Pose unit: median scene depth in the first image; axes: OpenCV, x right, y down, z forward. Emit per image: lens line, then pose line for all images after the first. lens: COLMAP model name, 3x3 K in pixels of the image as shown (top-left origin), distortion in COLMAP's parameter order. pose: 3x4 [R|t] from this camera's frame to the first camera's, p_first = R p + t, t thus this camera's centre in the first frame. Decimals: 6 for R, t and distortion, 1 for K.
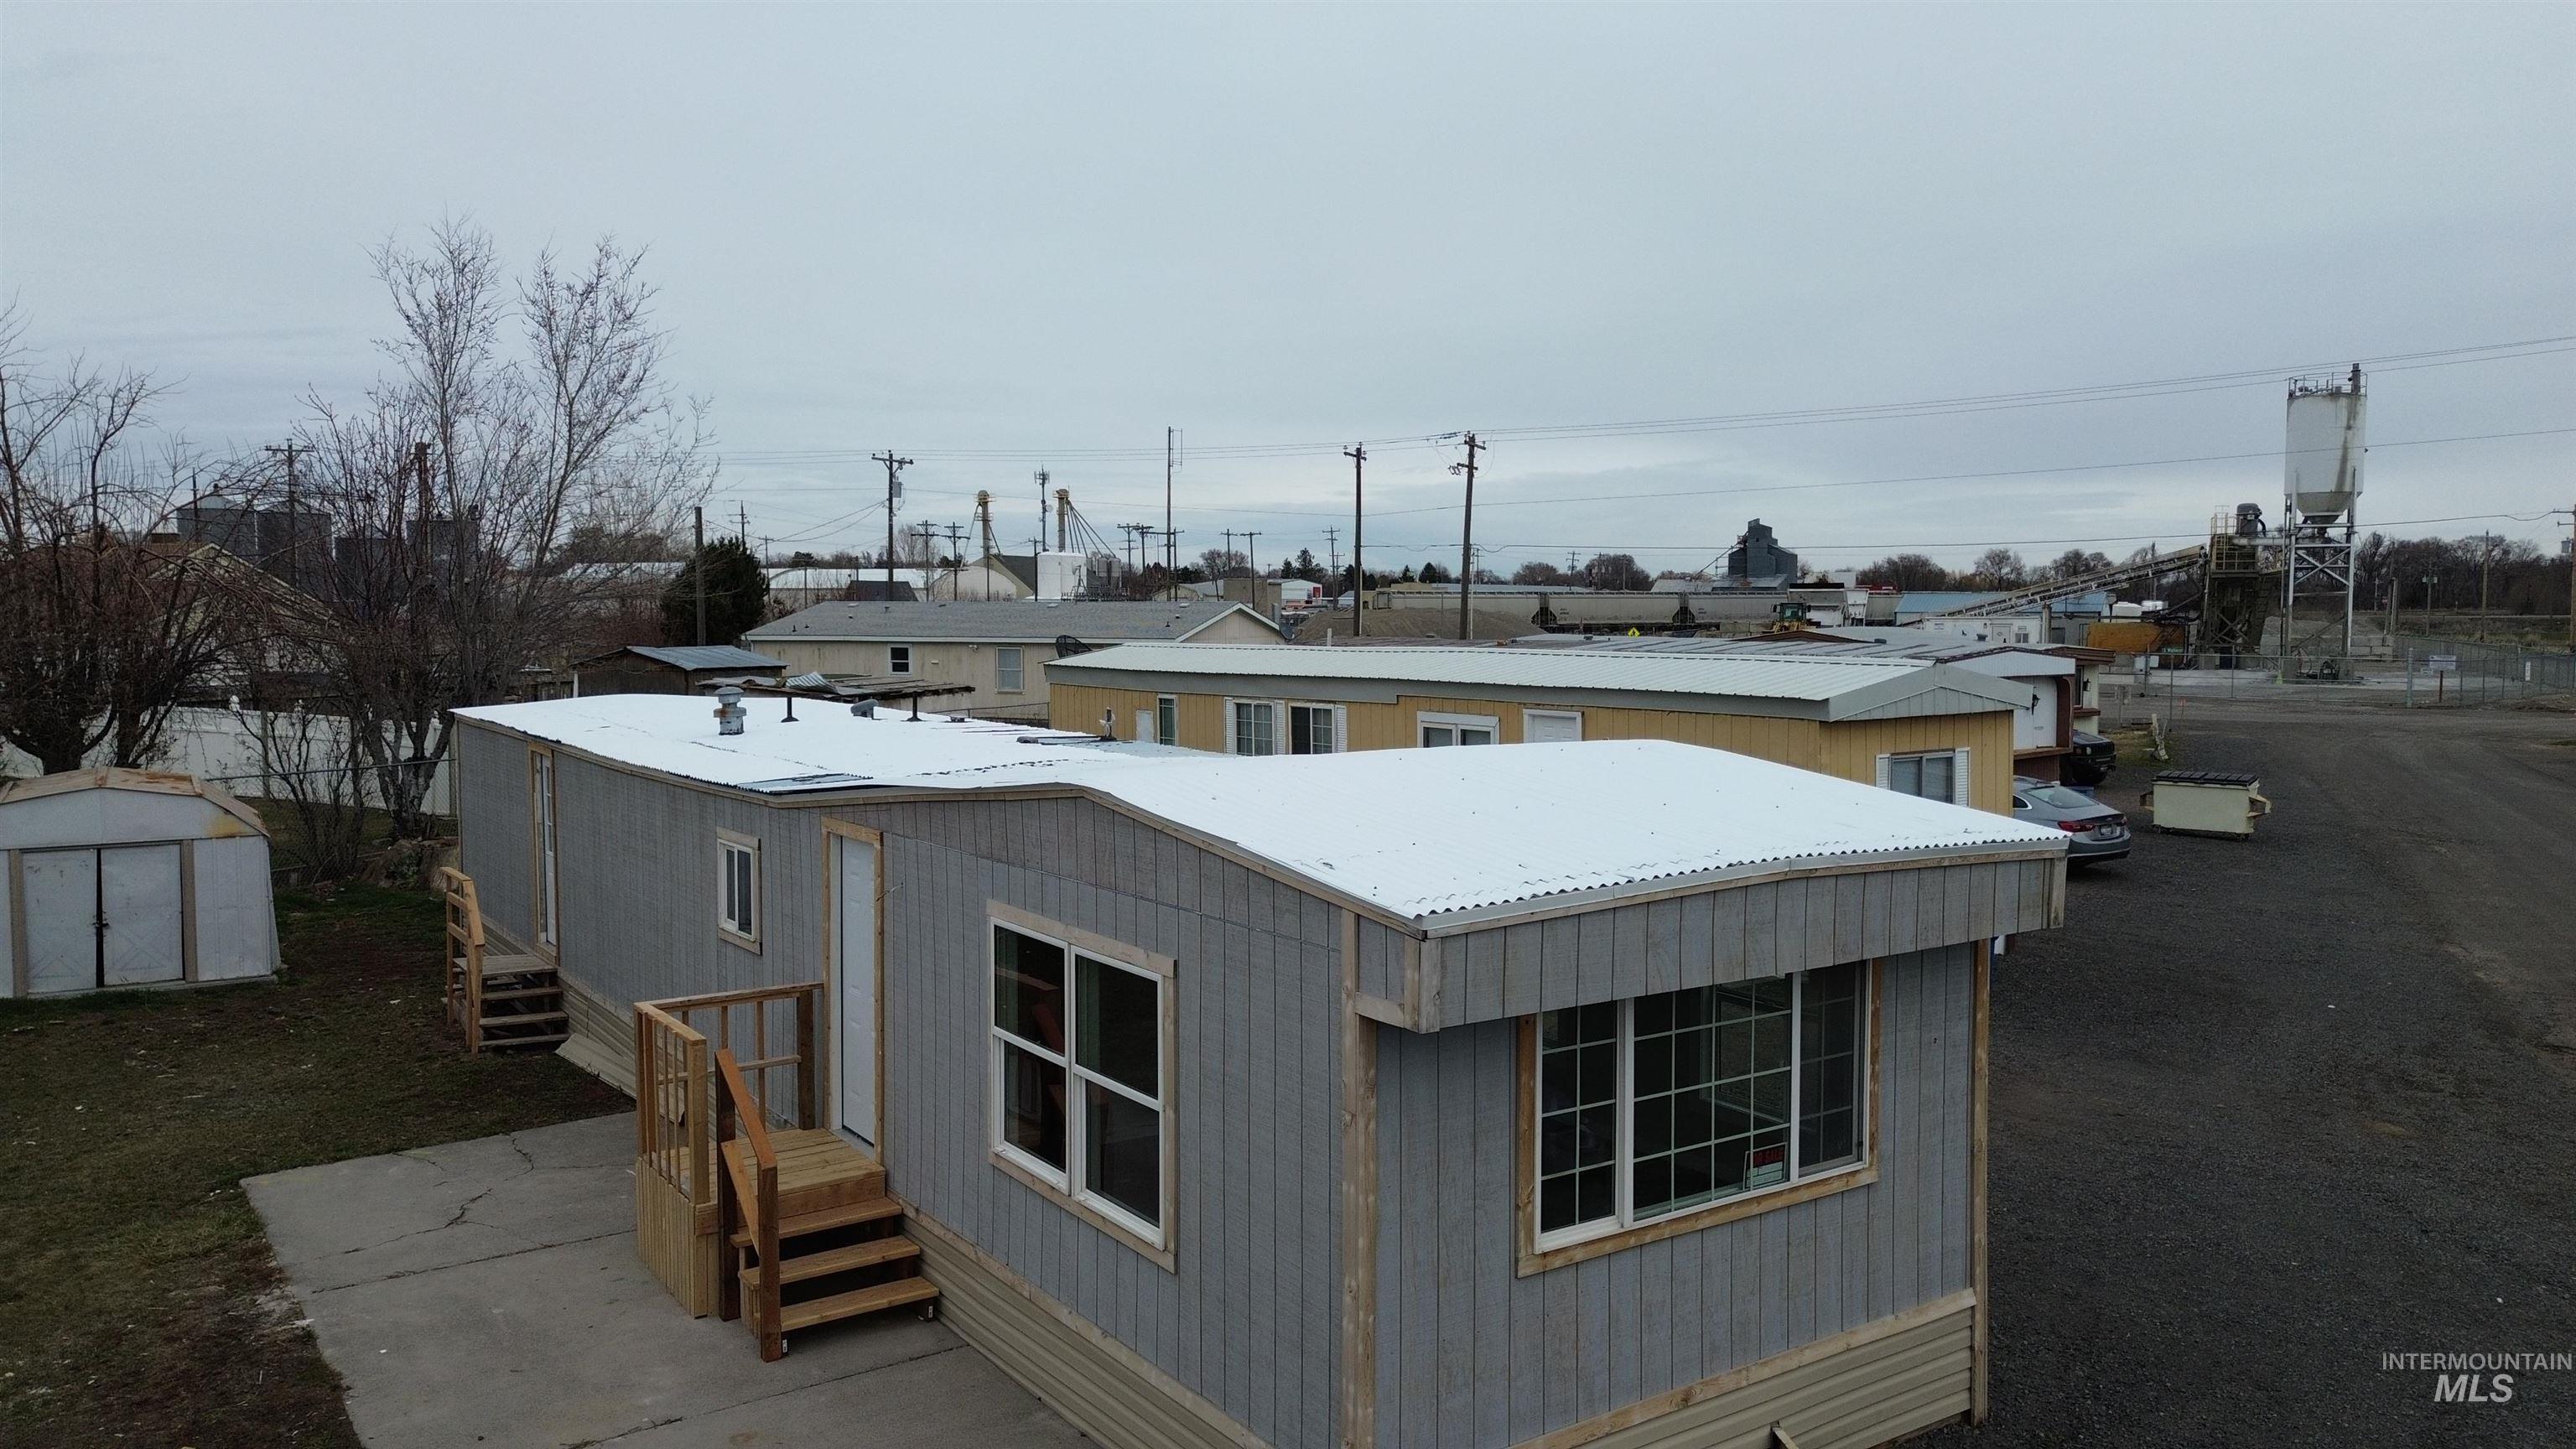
lens RADIAL K [[1817.7, 0, 1288.0], [0, 1817.7, 724.5], [0, 0, 1]] dist [0.089861, -0.082253]
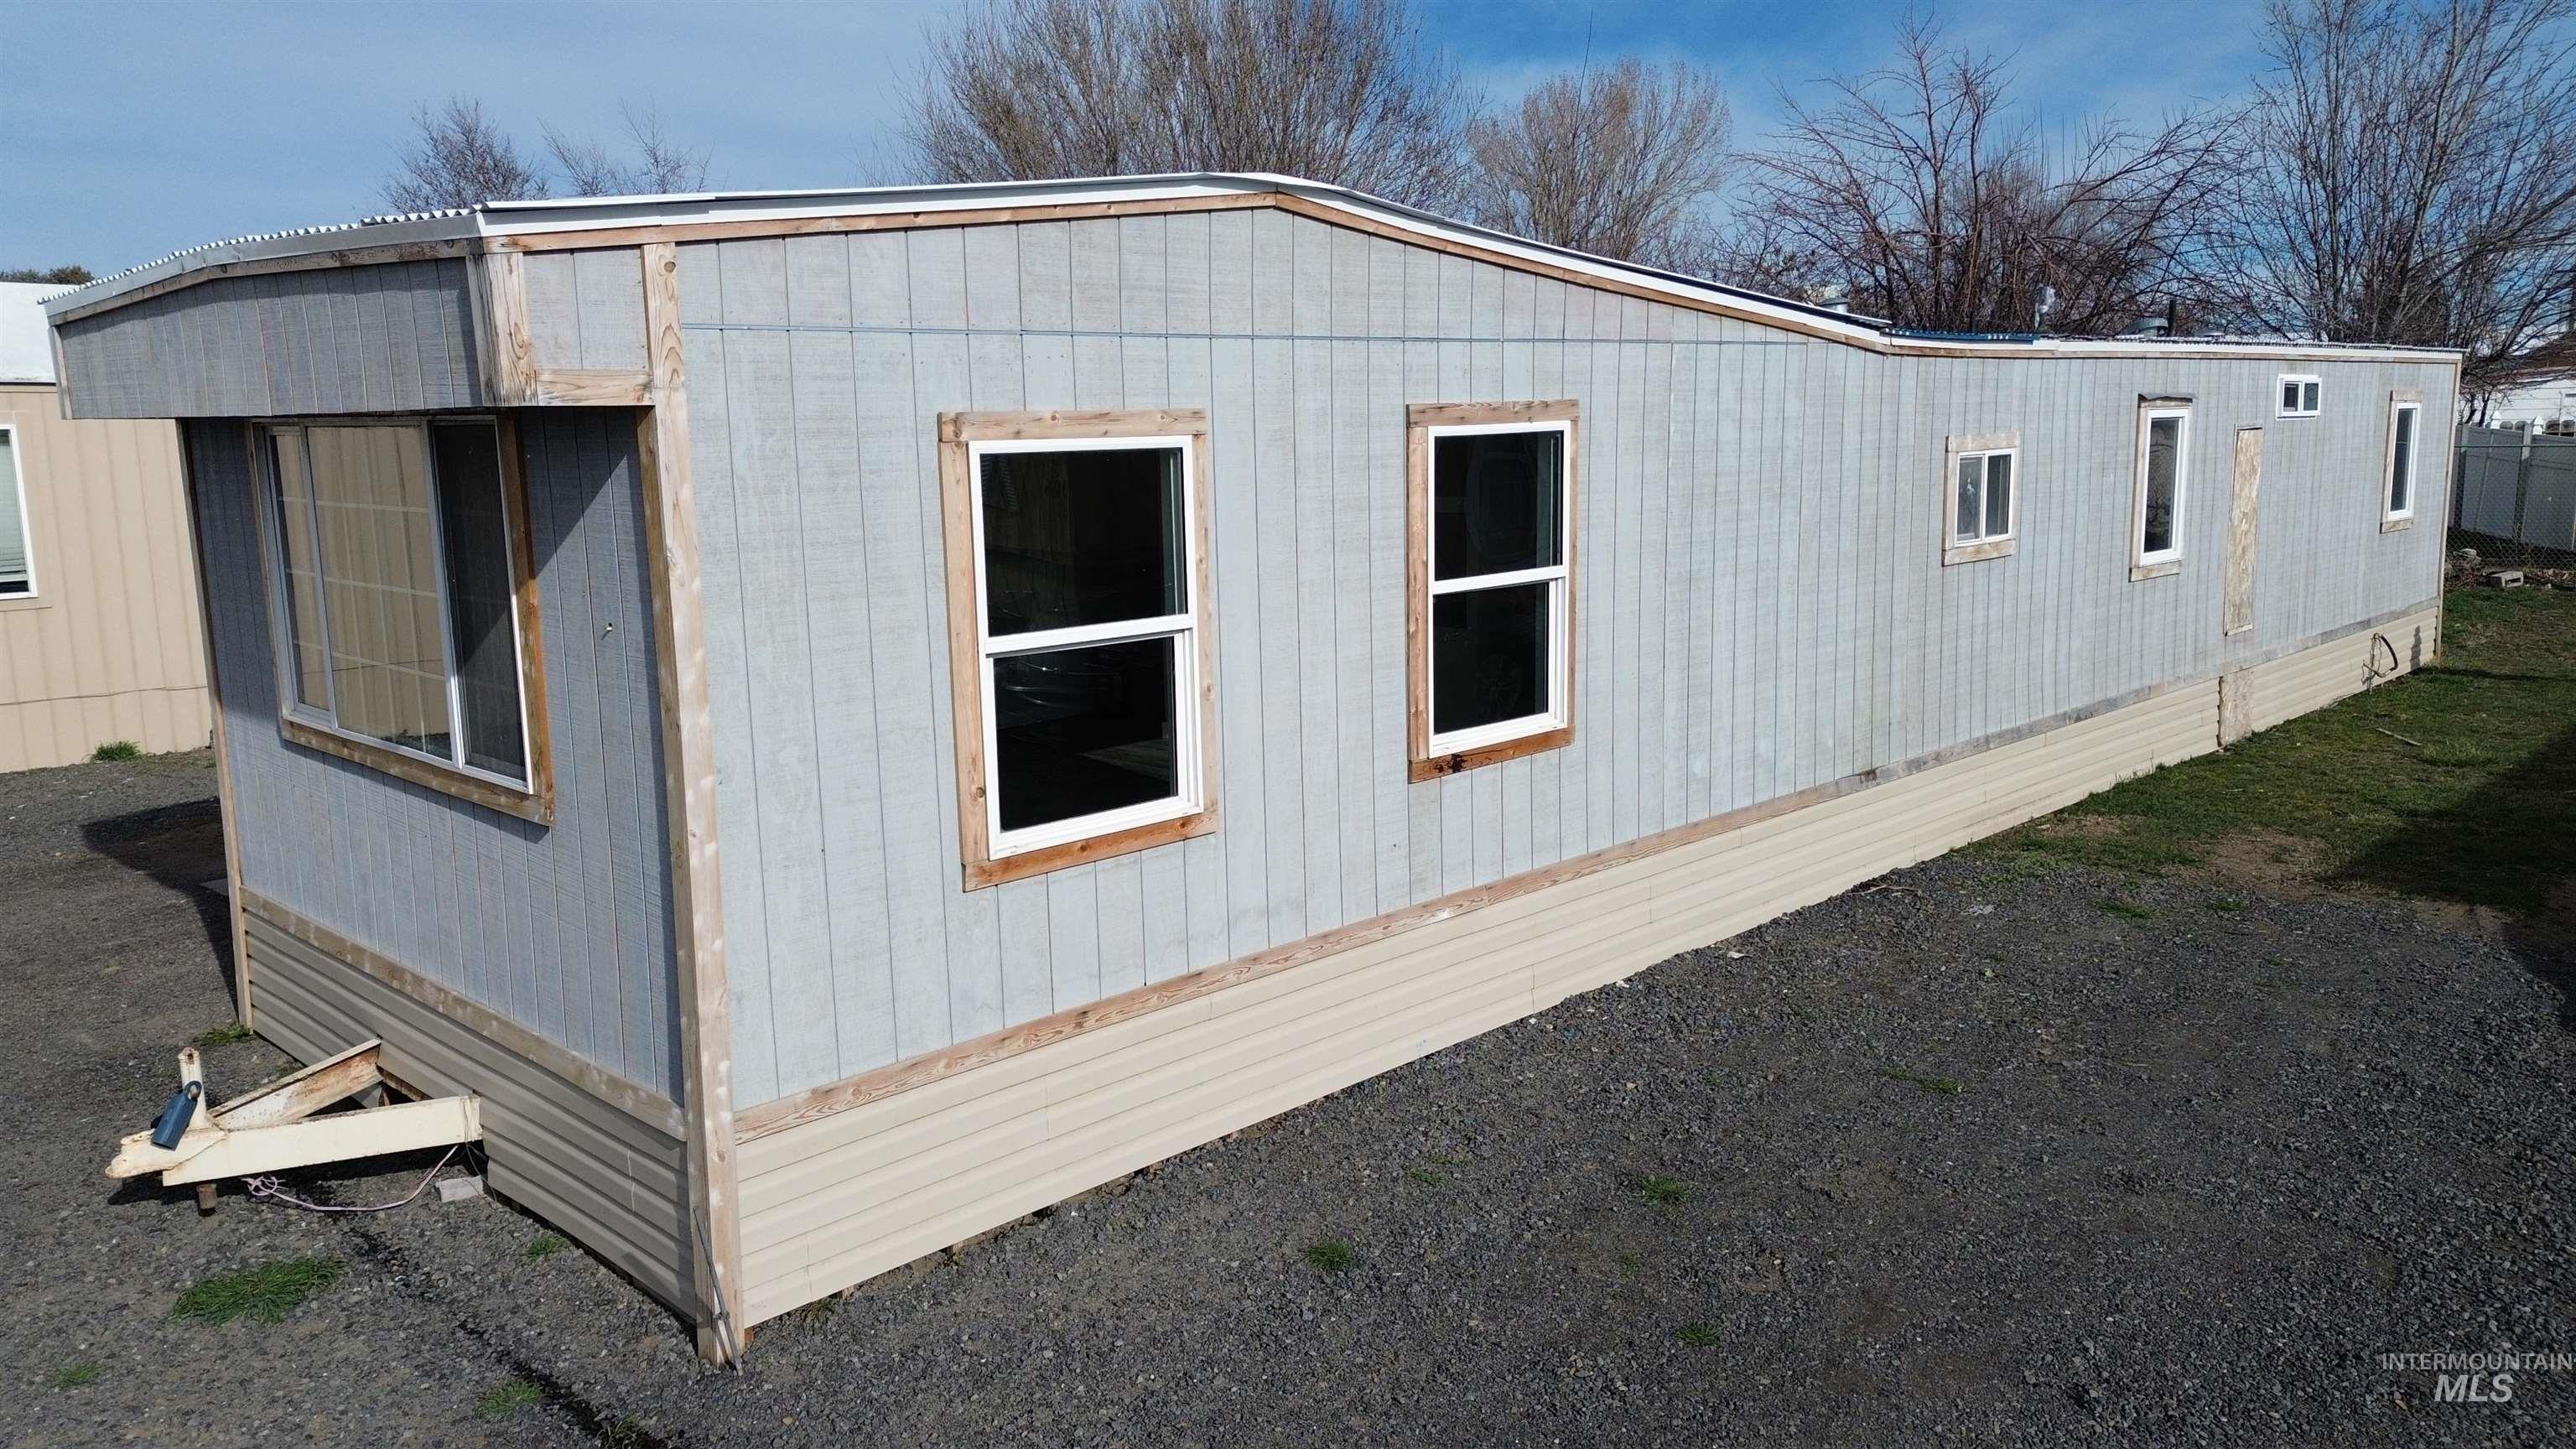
lens RADIAL K [[1817.7, 0, 1288.0], [0, 1817.7, 724.5], [0, 0, 1]] dist [0.089861, -0.082253]
pose [[0.178690, 0.159843, -0.970835, 0.822001], [-0.047275, 0.986971, 0.153798, 0.094205], [0.982769, 0.018414, 0.183919, 0.974897]]
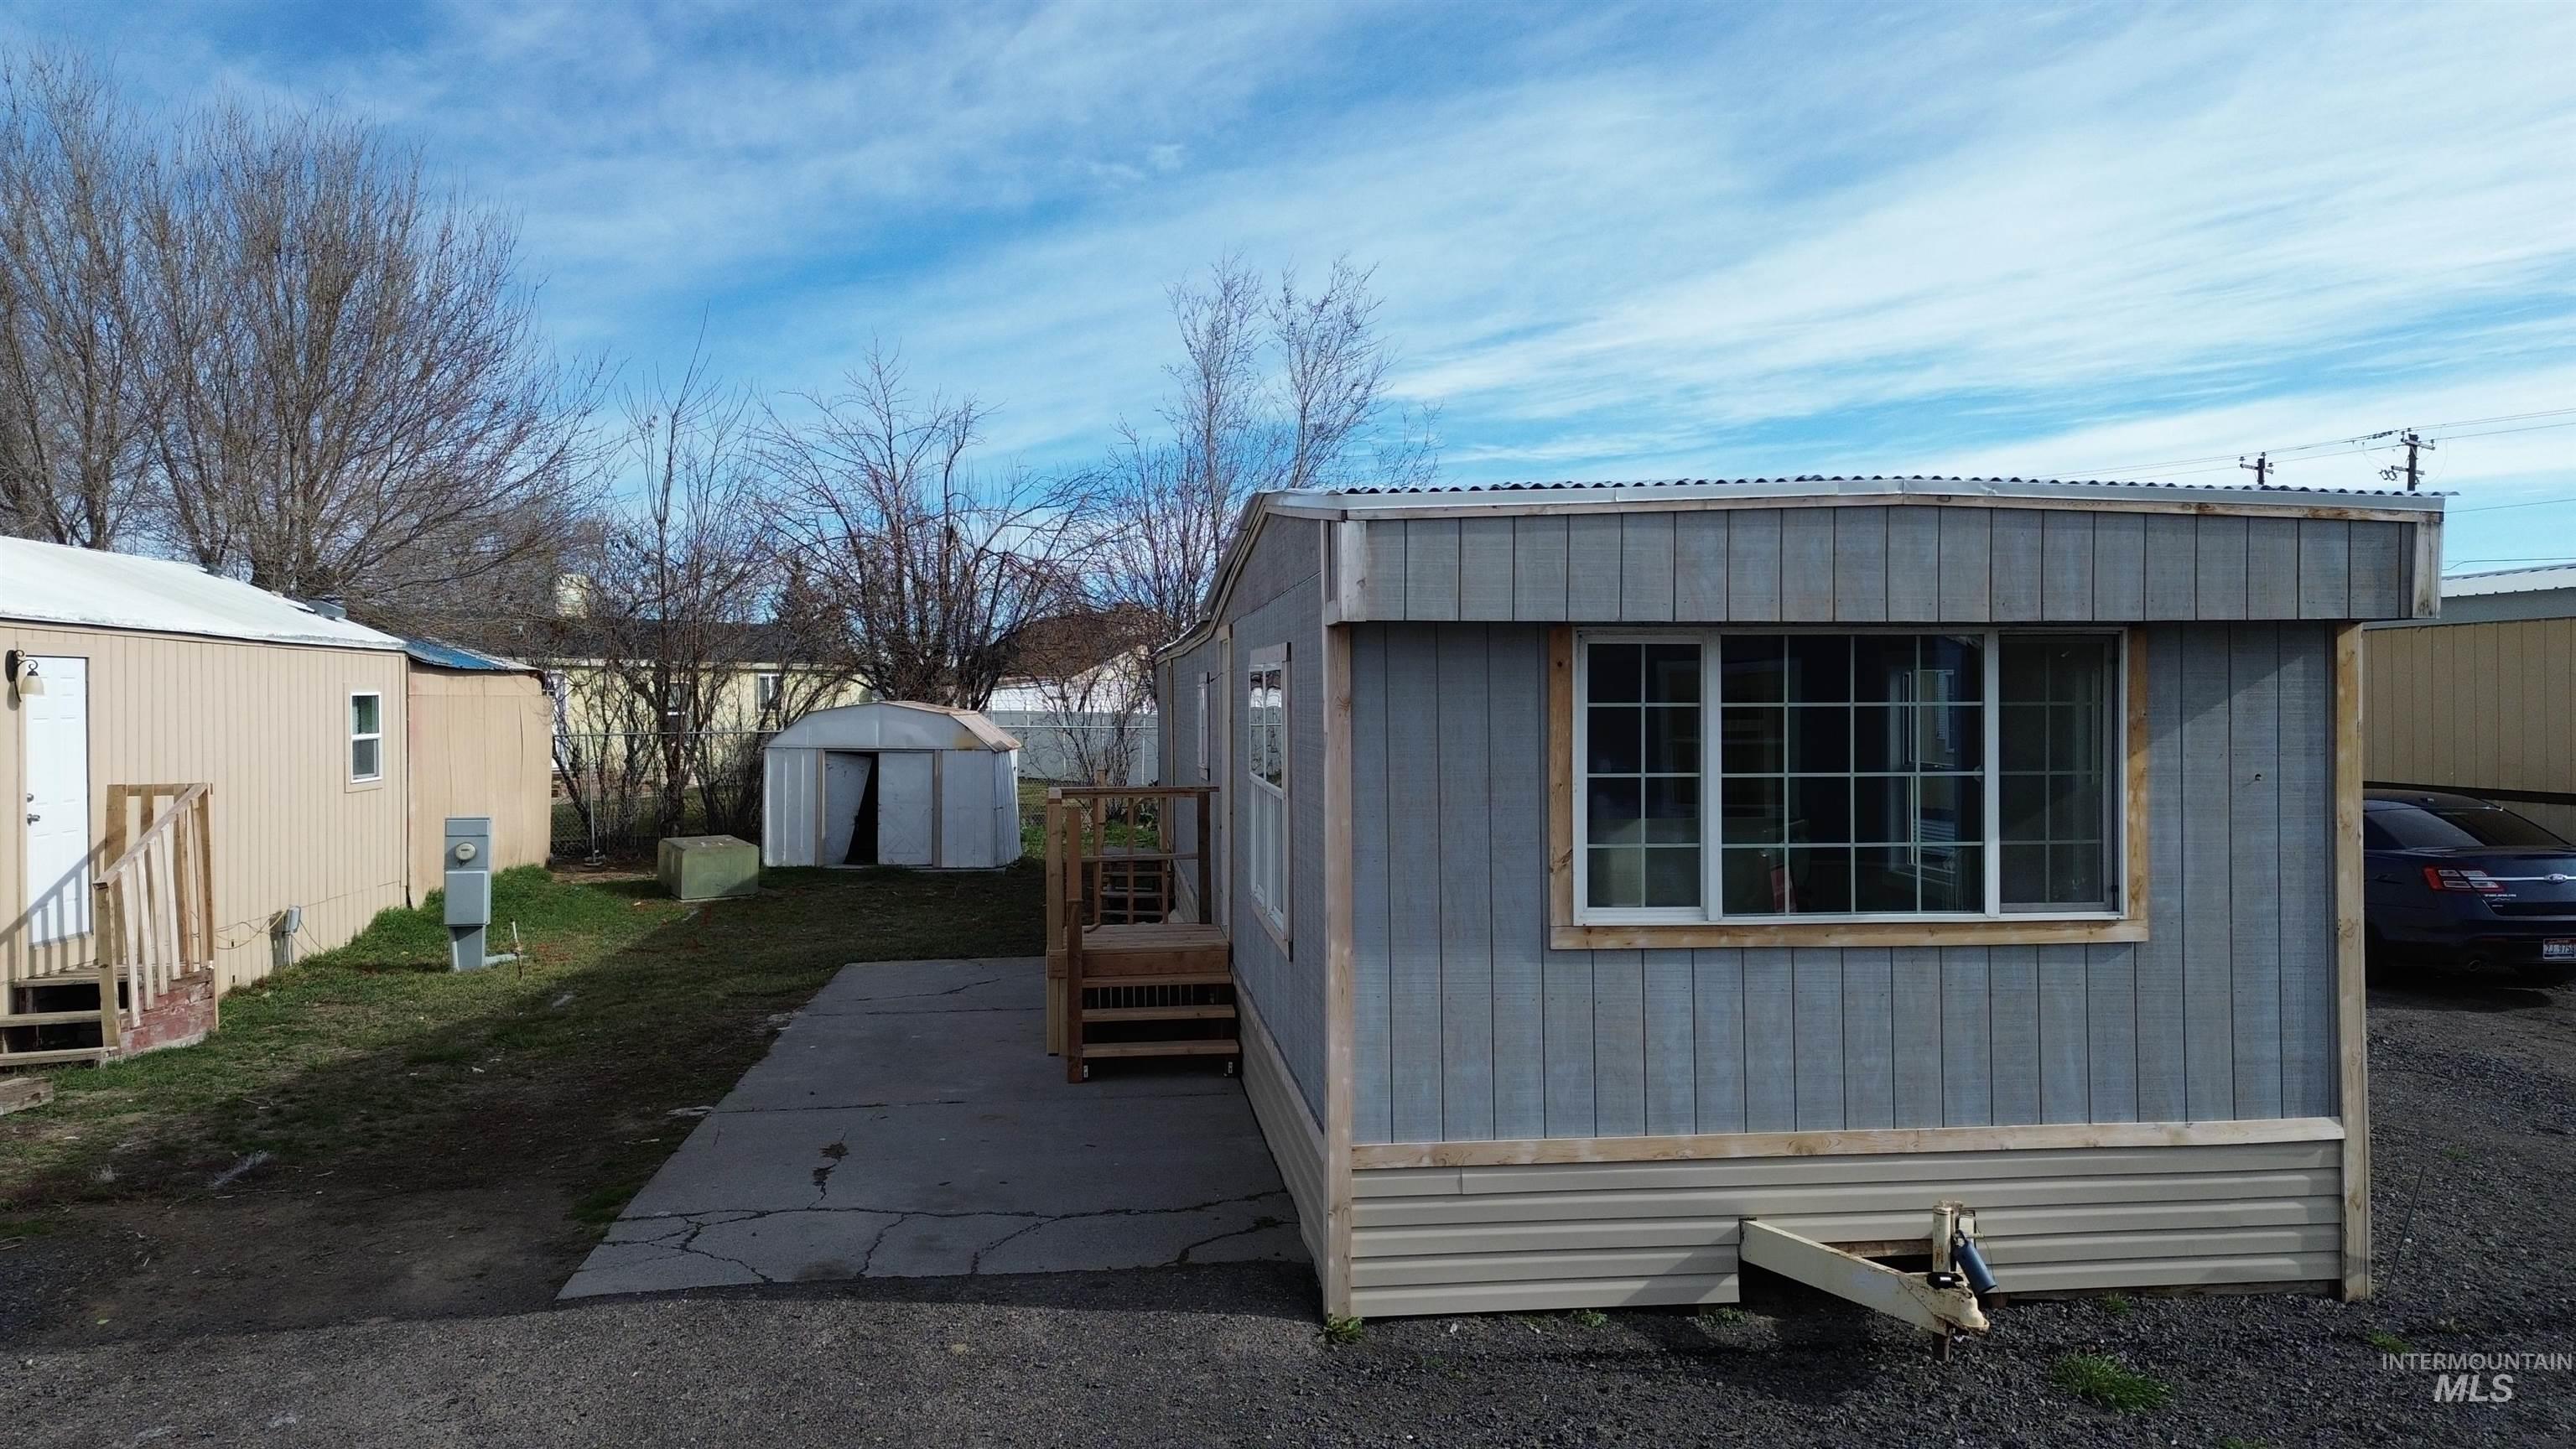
lens RADIAL K [[1809.5, 0, 1290.2], [0, 1809.5, 718.2], [0, 0, 1]] dist [0.080850, -0.071347]
pose [[0.879805, -0.000884, -0.475334, 0.320669], [-0.025739, 0.998442, -0.049498, 0.173641], [0.474638, 0.055784, 0.878412, 0.111445]]
